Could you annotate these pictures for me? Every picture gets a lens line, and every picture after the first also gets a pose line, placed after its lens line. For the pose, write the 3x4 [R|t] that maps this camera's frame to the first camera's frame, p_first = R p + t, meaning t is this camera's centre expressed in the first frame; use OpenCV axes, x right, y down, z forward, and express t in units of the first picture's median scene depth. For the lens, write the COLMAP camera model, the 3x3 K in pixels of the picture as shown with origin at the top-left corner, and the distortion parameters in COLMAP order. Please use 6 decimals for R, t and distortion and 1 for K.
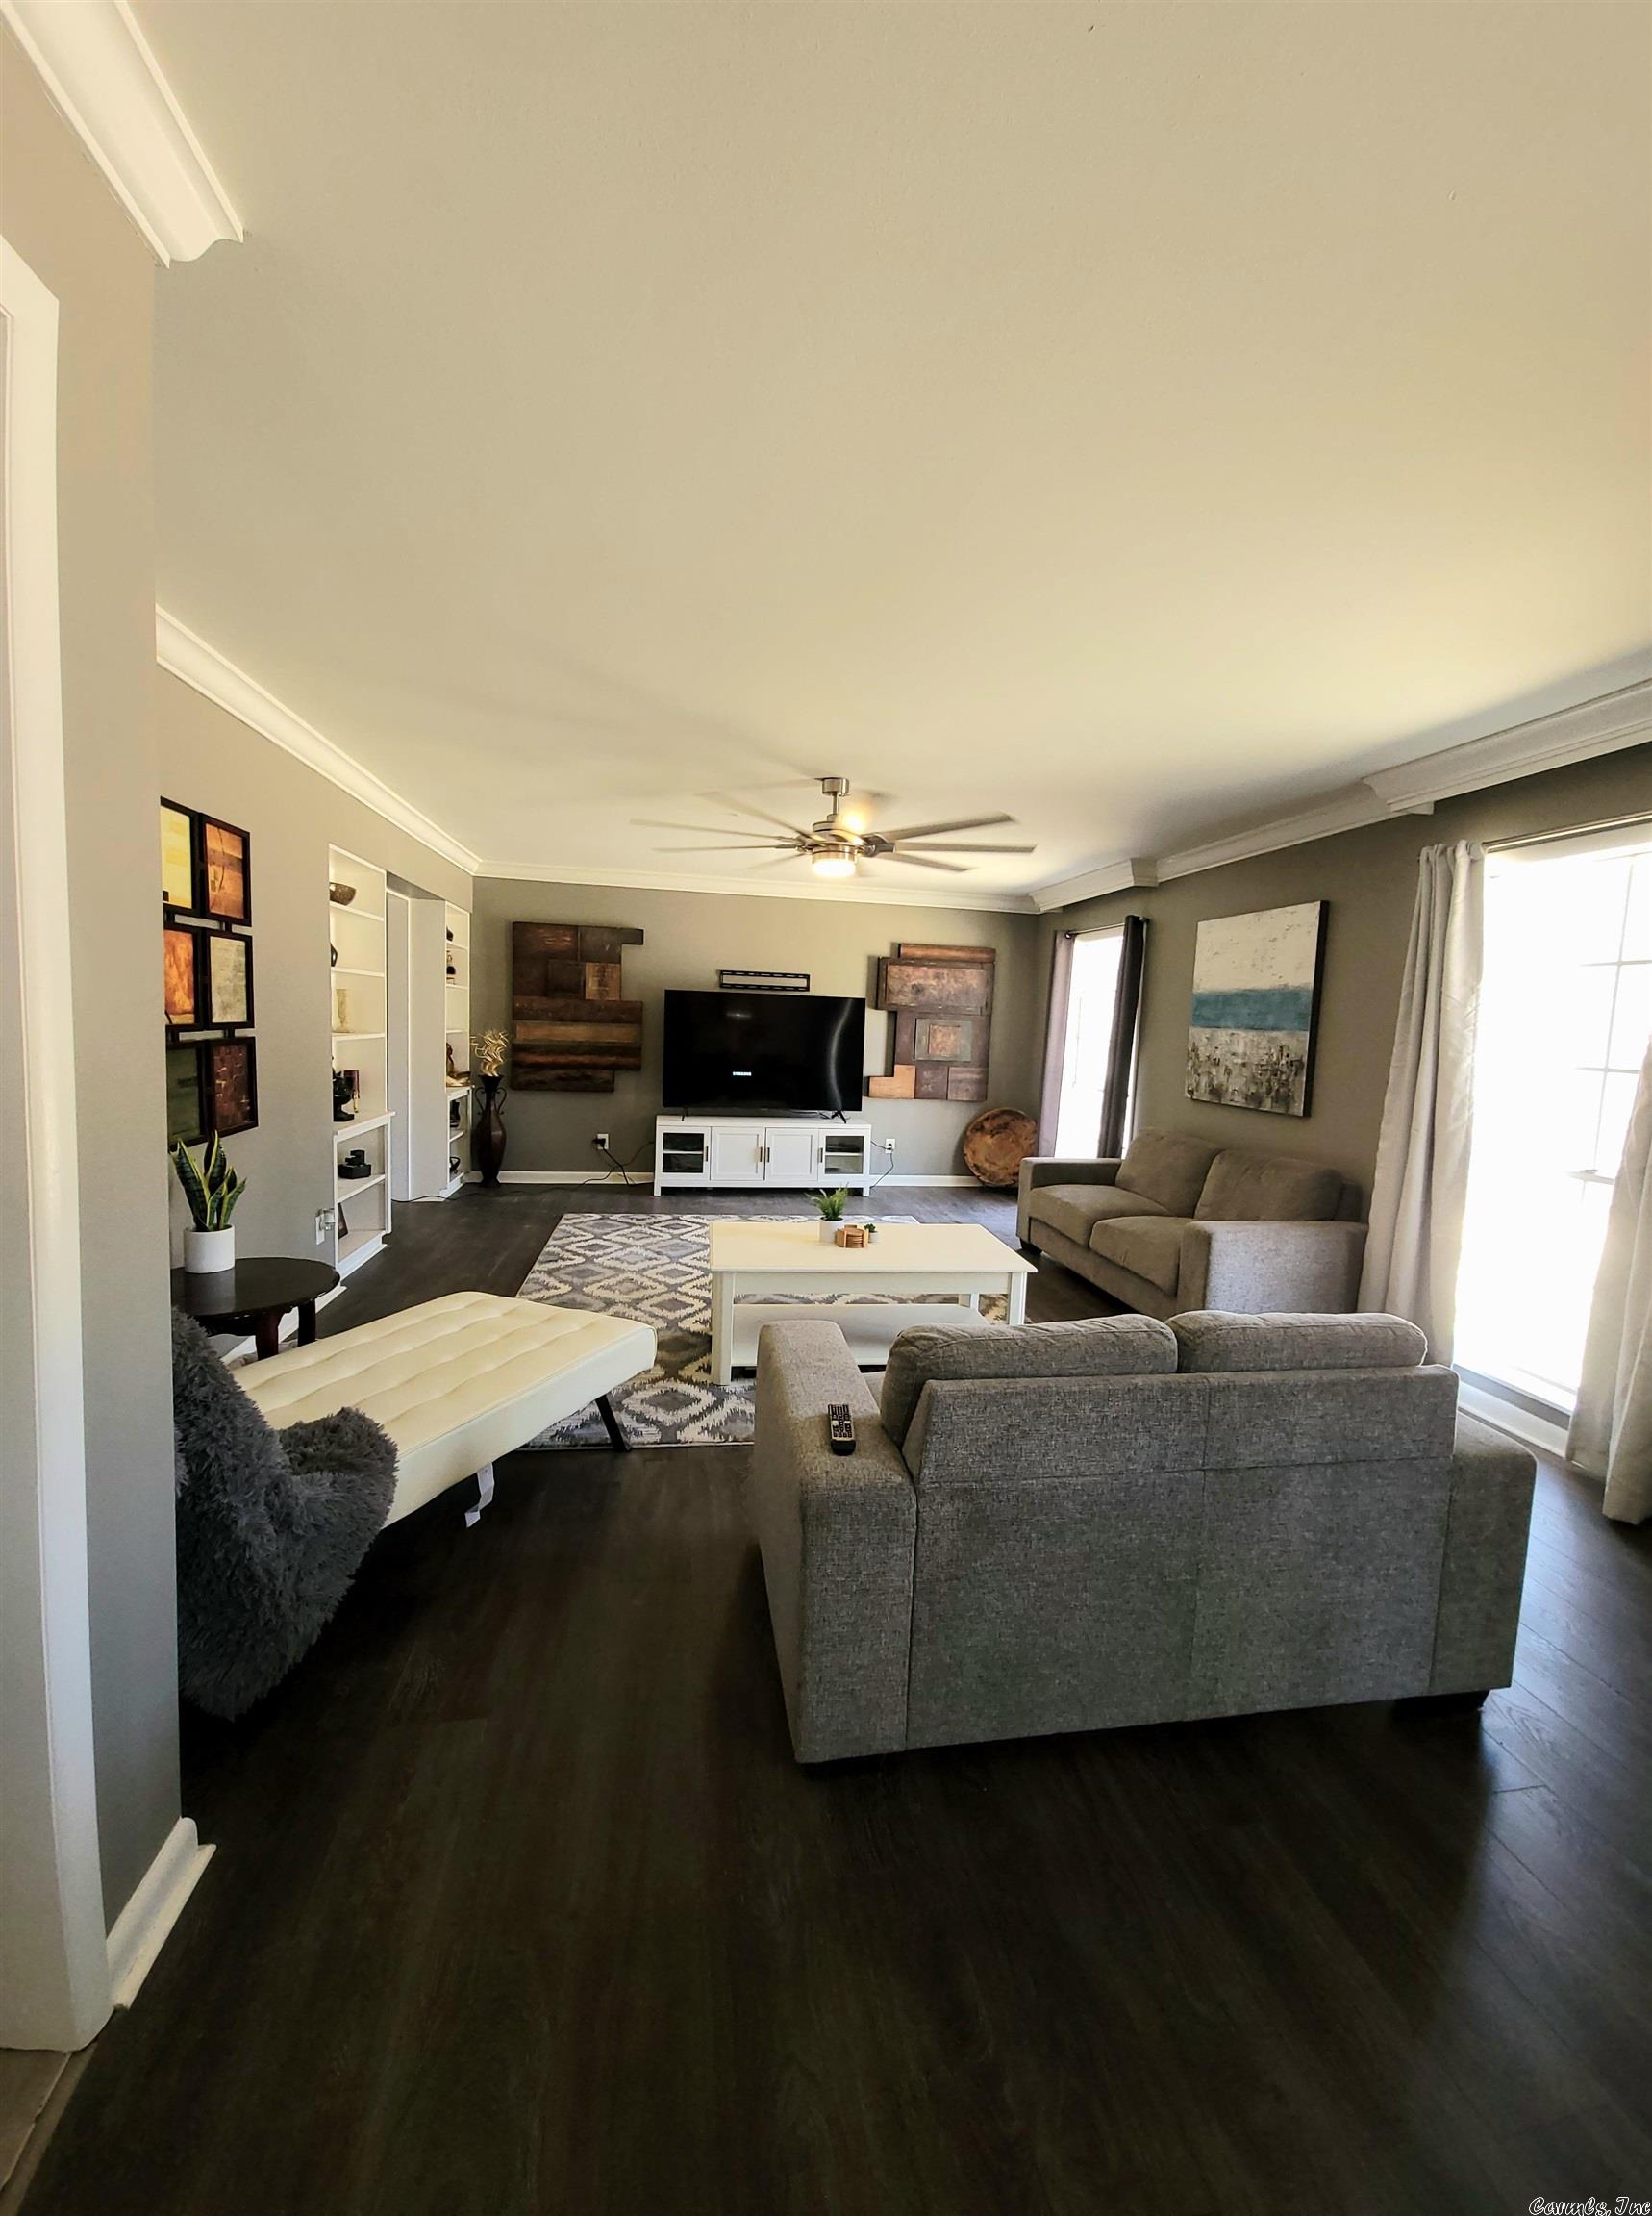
lens RADIAL K [[895.1, 0, 814.6], [0, 895.1, 1110.7], [0, 0, 1]] dist [-0.000968, -0.001690]
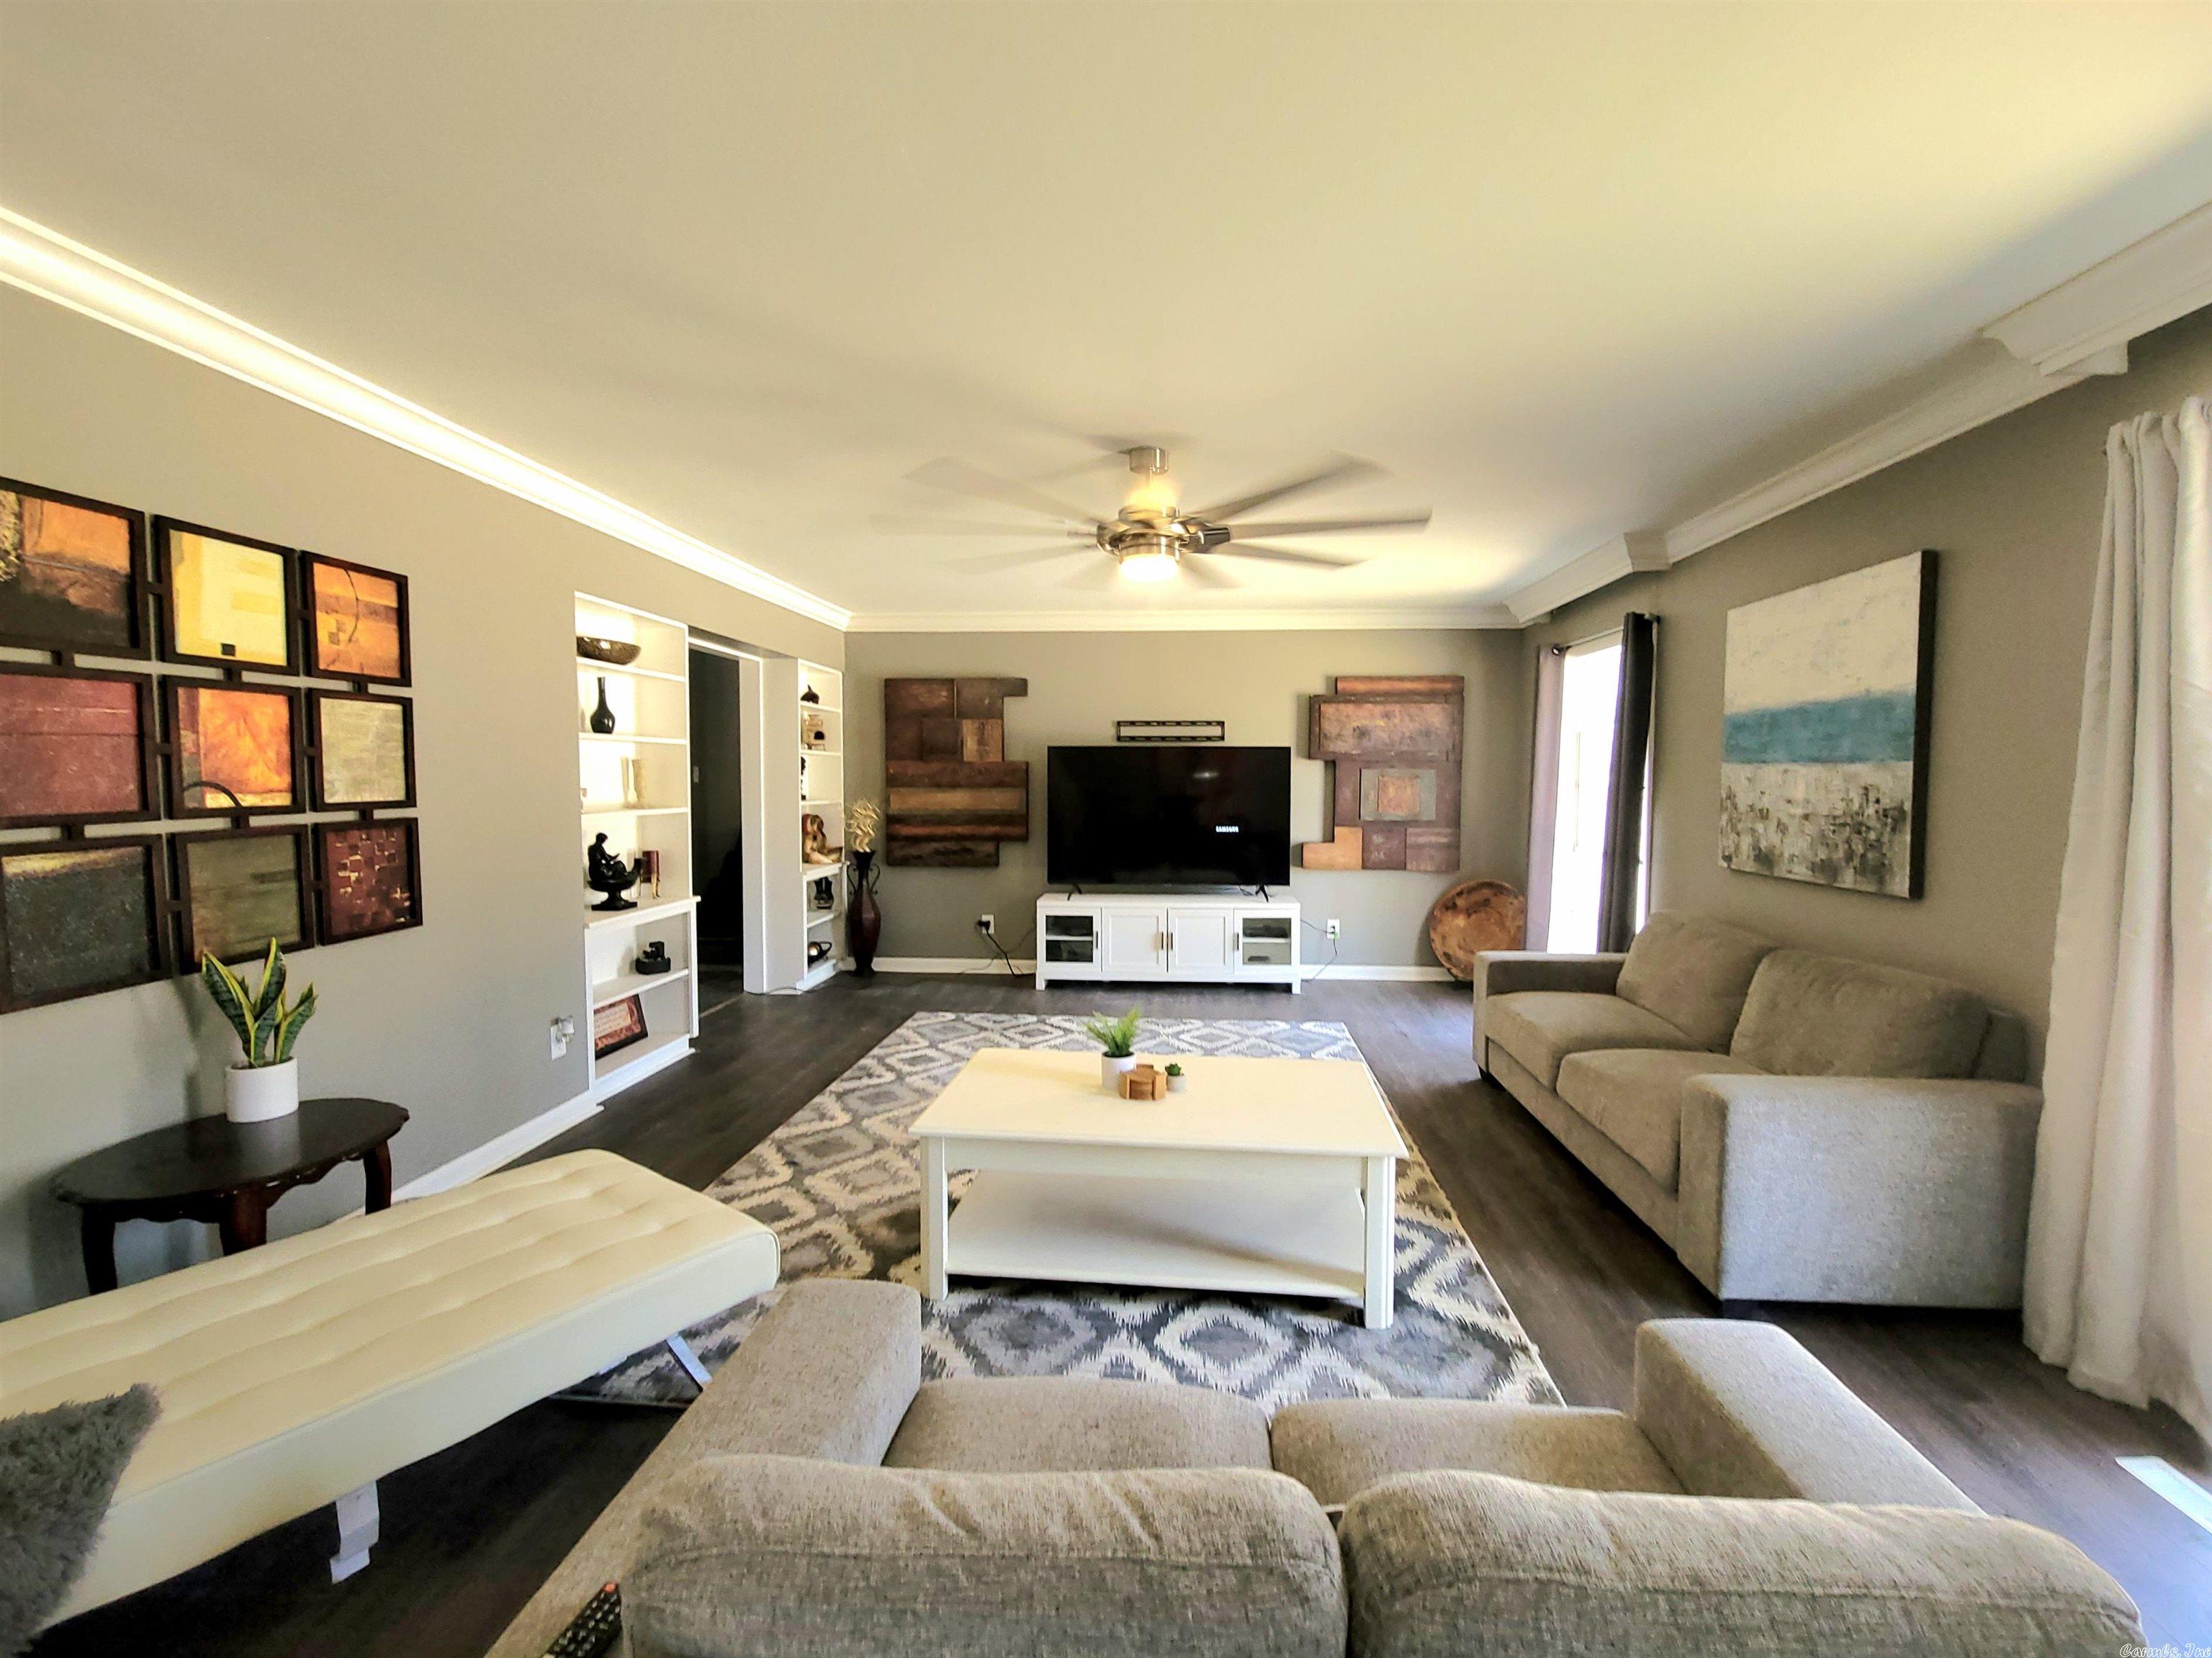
lens RADIAL K [[942.7, 0, 1111.5], [0, 942.7, 827.4], [0, 0, 1]] dist [-0.002757, -0.001186]
pose [[0.971536, -0.024612, -0.235609, 0.149751], [0.012236, 0.998474, -0.053848, -0.013034], [0.236574, 0.049432, 0.970355, 0.215260]]
